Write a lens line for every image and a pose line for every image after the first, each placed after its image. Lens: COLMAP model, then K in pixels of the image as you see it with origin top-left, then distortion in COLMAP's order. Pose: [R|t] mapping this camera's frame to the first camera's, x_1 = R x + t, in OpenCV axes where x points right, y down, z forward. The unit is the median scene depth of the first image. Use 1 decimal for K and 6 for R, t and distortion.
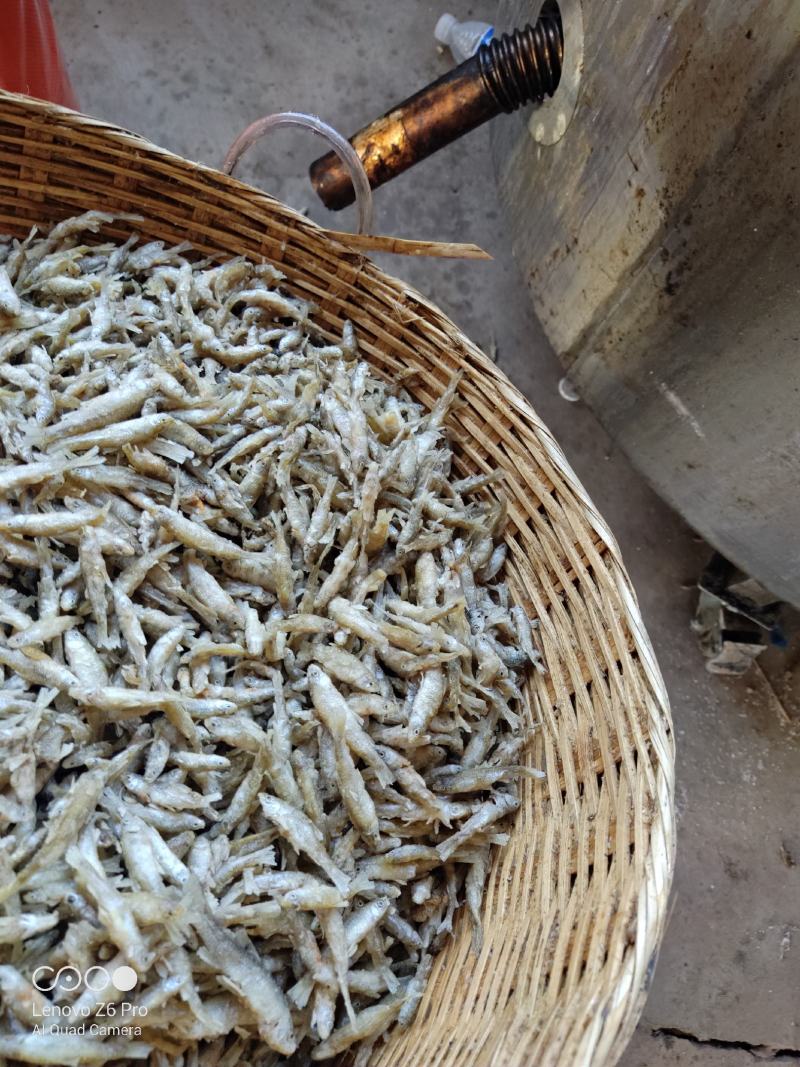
lens RADIAL K [[830.2, 0, 400.0], [0, 830.2, 533.5], [0, 0, 1]] dist [0.100500, -0.148689]
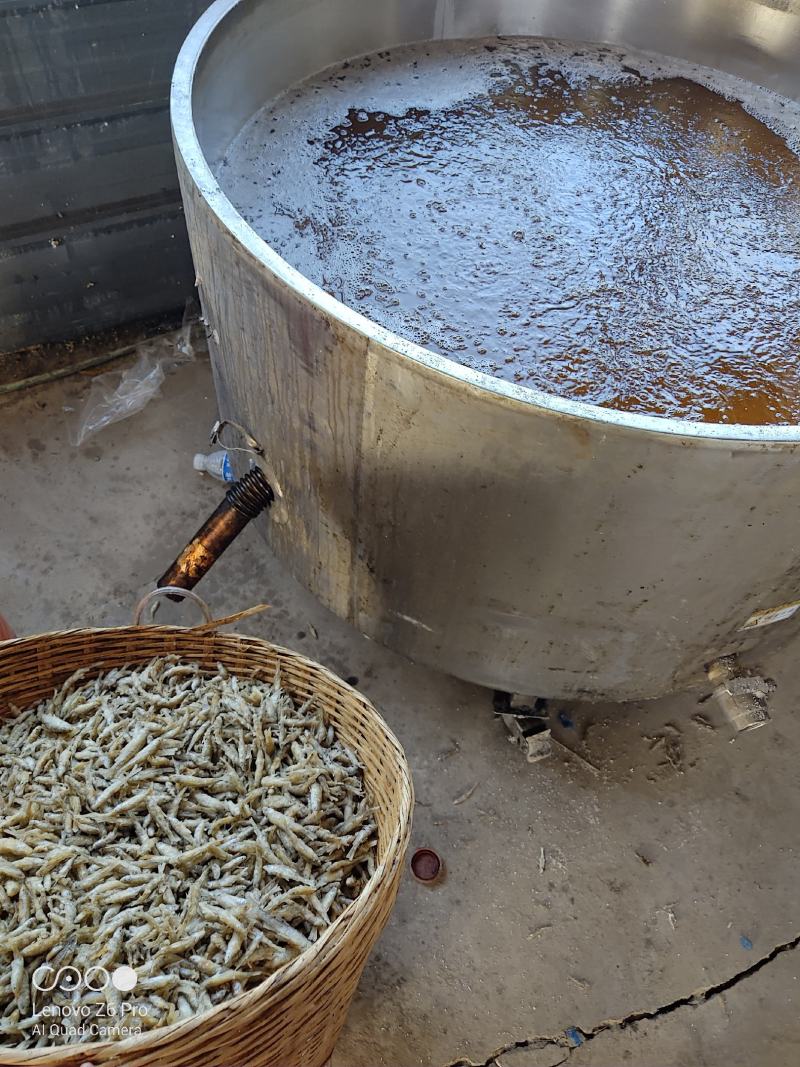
lens RADIAL K [[830.2, 0, 400.0], [0, 830.2, 533.5], [0, 0, 1]] dist [0.100500, -0.148689]
pose [[0.892741, -0.403130, 0.201247, 0.058452], [0.445904, 0.854587, -0.266176, 0.256556], [-0.064679, 0.327363, 0.942682, -1.241375]]
